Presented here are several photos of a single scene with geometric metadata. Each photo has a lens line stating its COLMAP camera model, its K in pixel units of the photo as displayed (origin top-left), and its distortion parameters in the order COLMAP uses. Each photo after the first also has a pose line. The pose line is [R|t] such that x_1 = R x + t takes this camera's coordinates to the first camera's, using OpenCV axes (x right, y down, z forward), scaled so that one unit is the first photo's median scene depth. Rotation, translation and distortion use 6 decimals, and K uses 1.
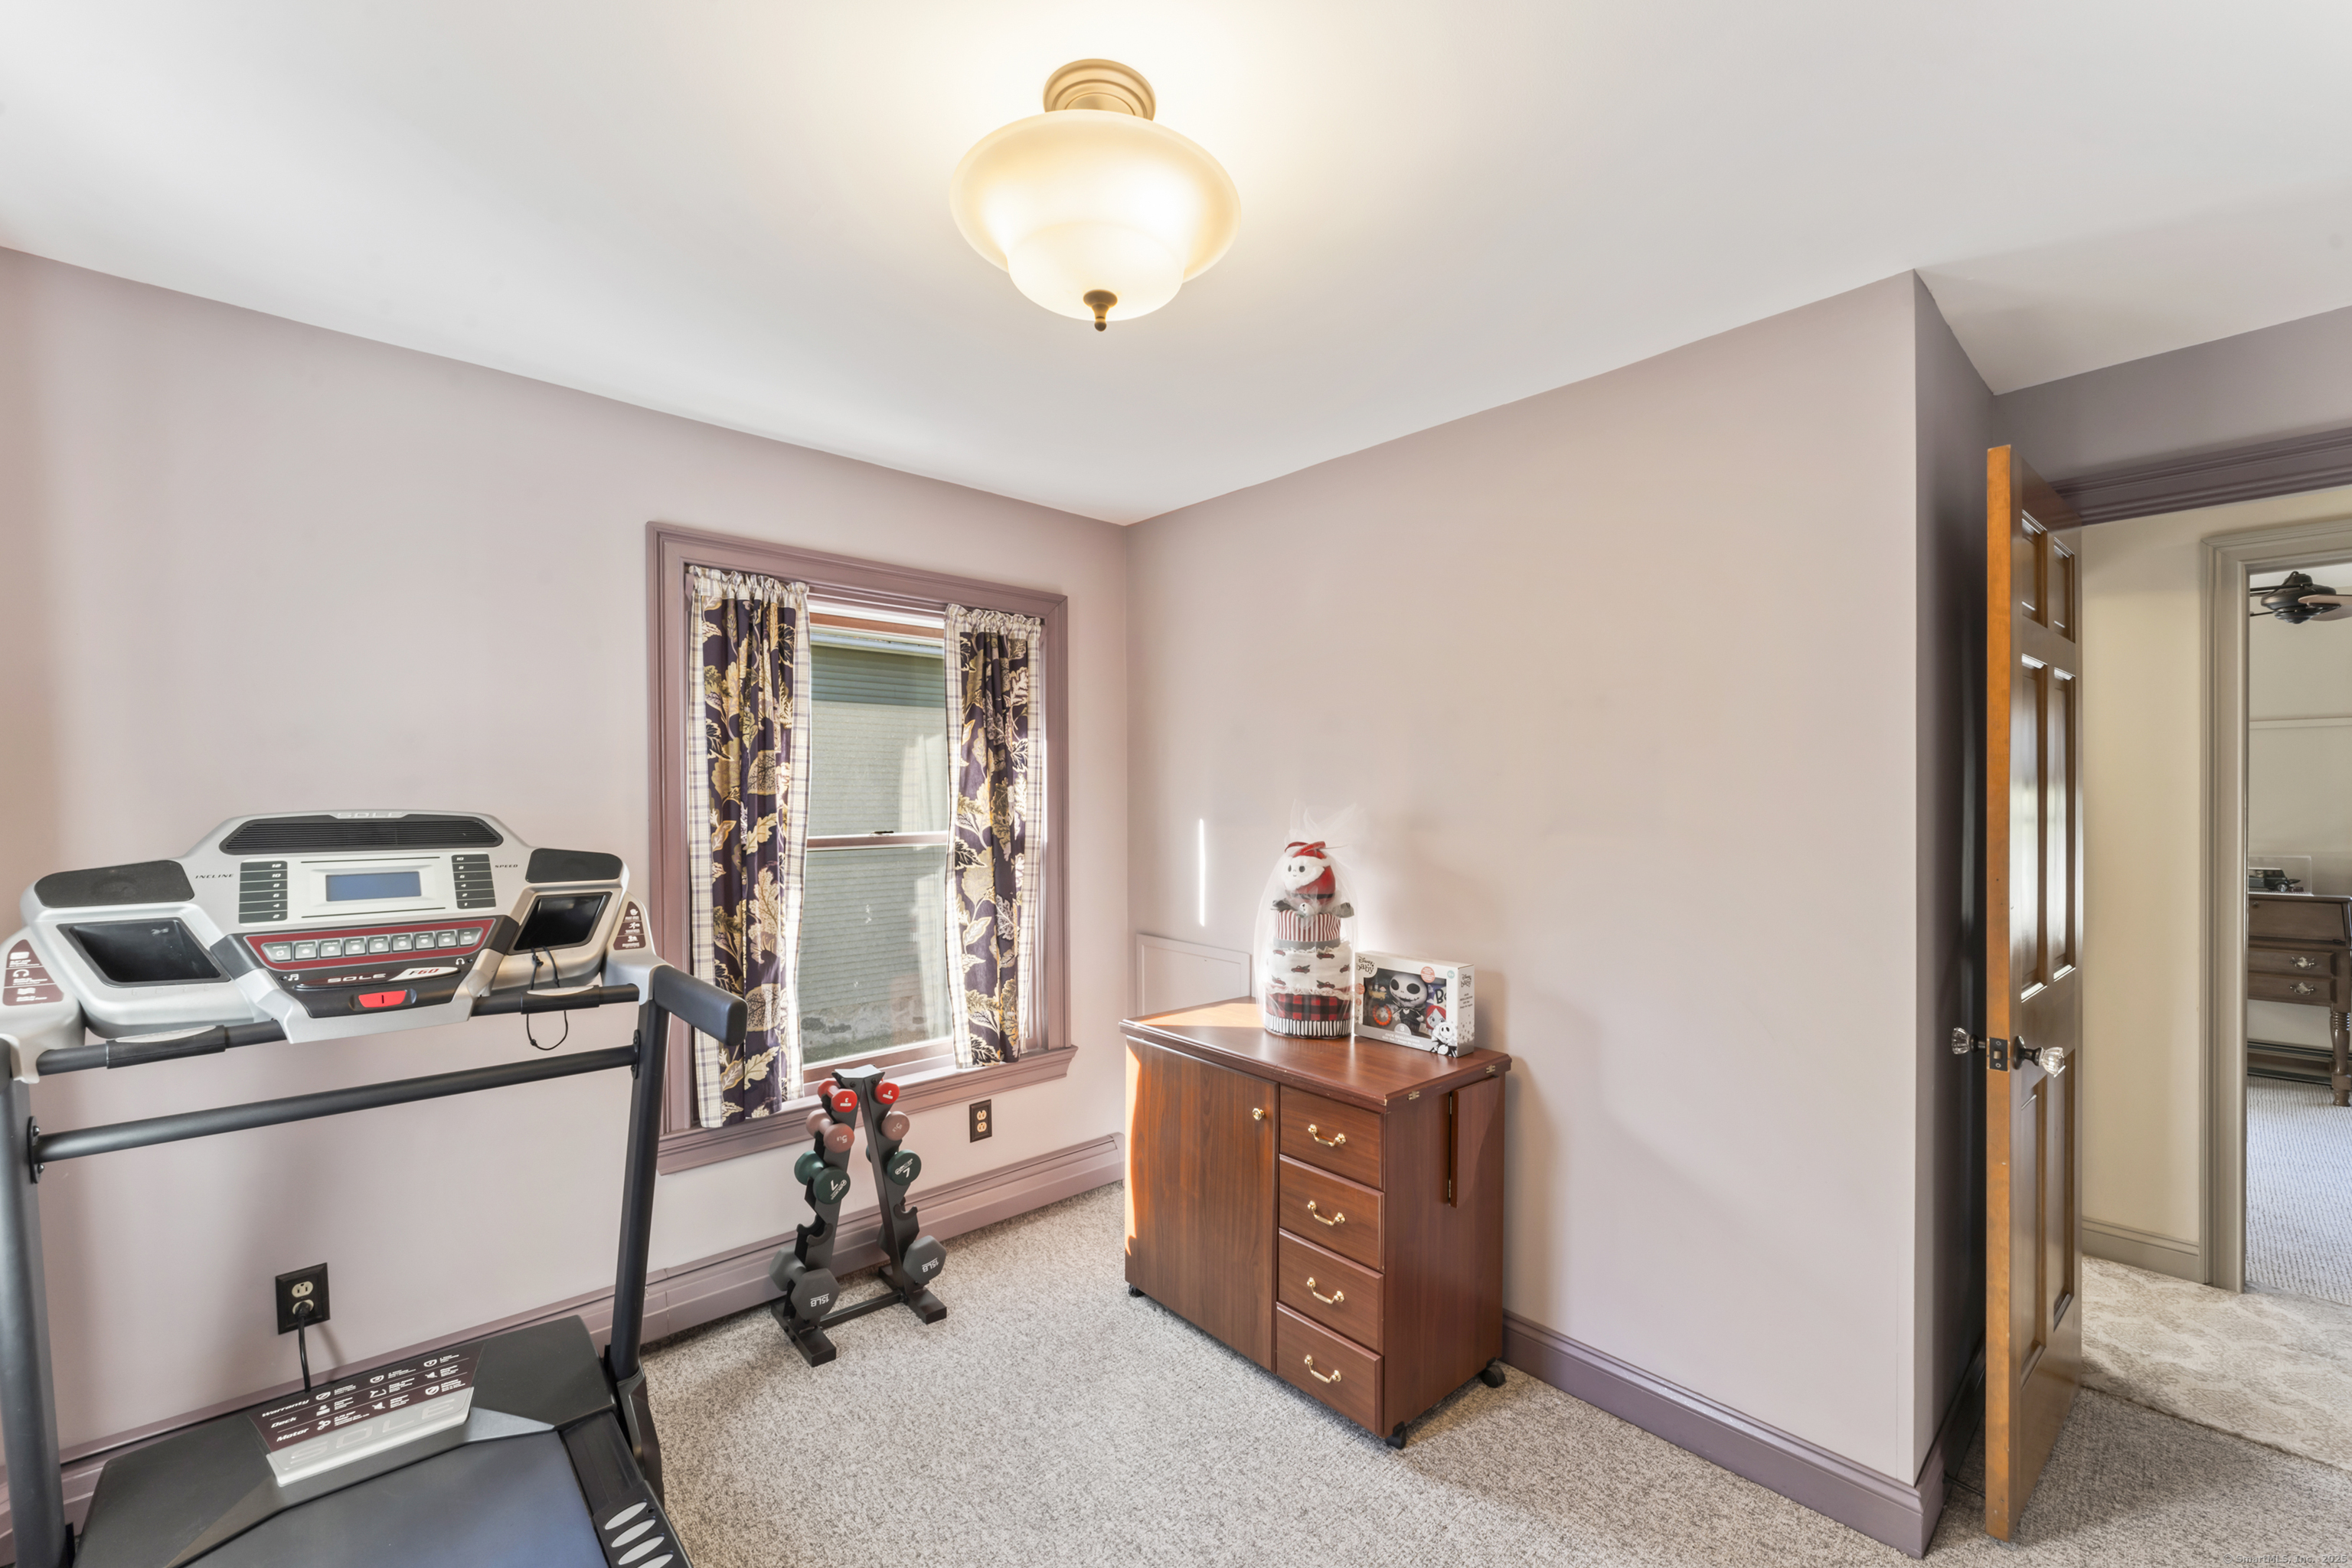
lens RADIAL K [[942.0, 0, 1185.6], [0, 942.0, 801.8], [0, 0, 1]] dist [-0.004352, -0.000402]
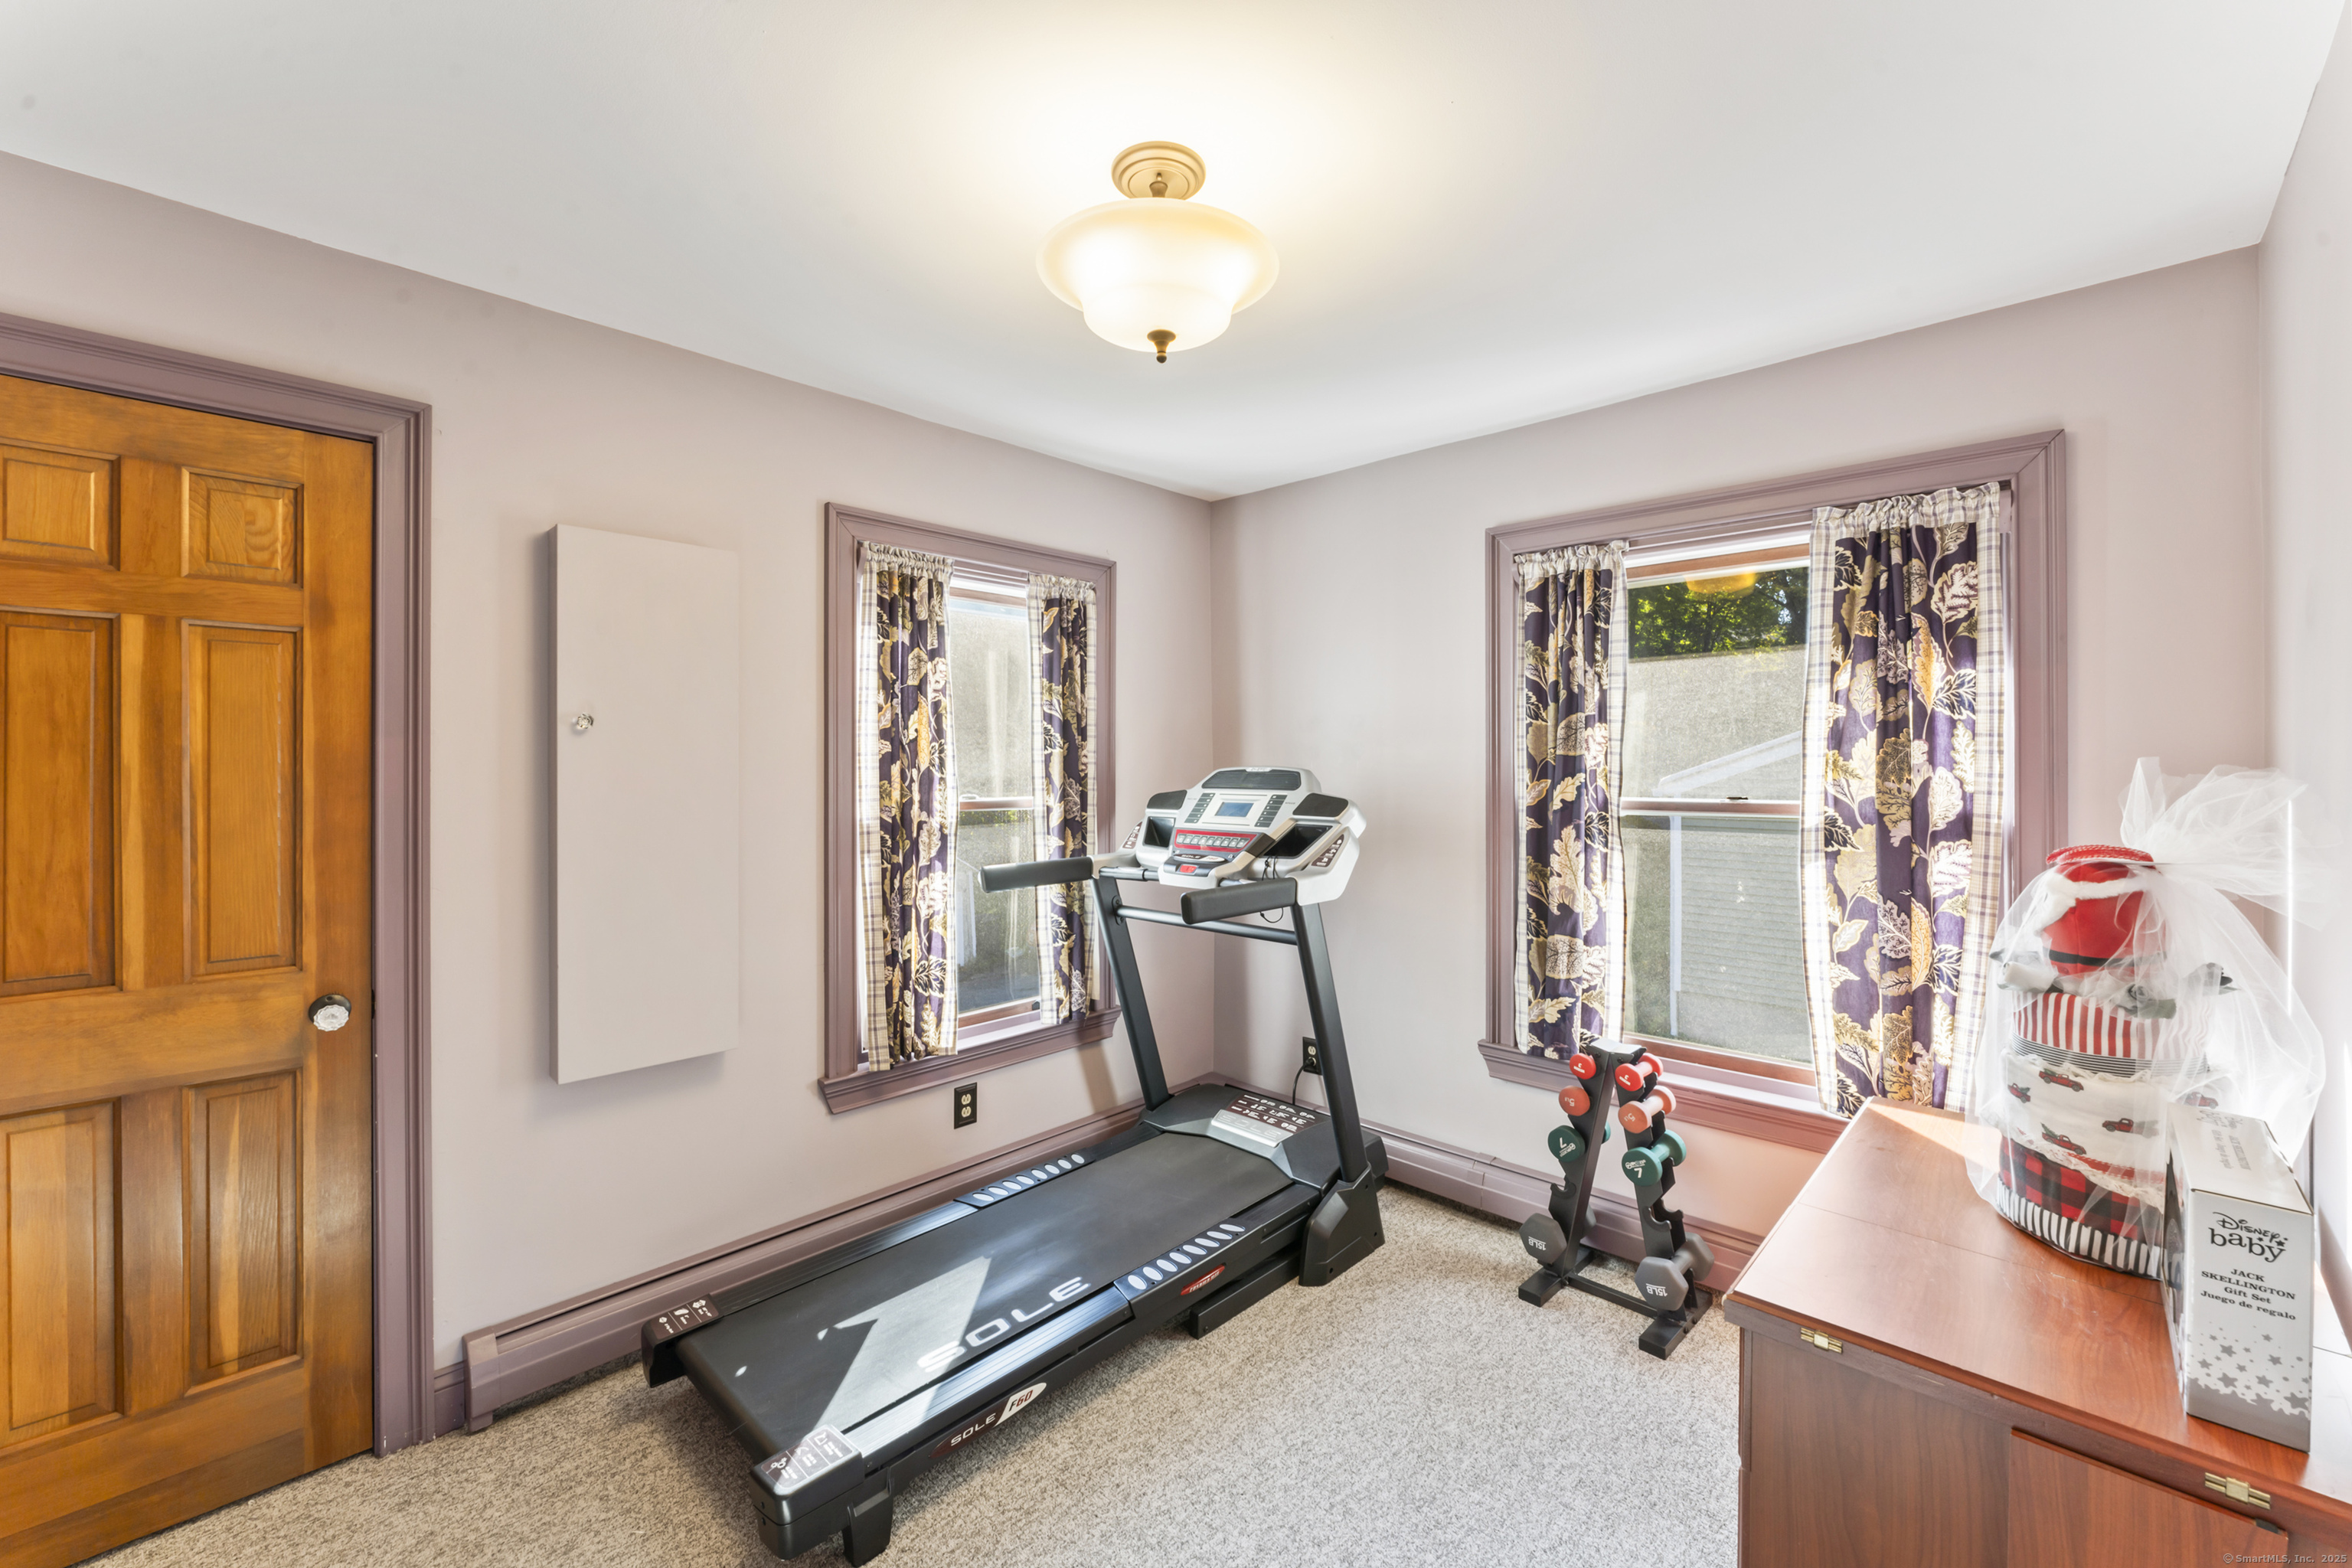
lens RADIAL K [[942.0, 0, 1185.6], [0, 942.0, 767.0], [0, 0, 1]] dist [-0.004352, -0.000402]
pose [[0.079876, 0.003838, -0.996797, 0.544457], [-0.003224, 0.999988, 0.003592, 0.002545], [0.996800, 0.002927, 0.079887, 0.473117]]
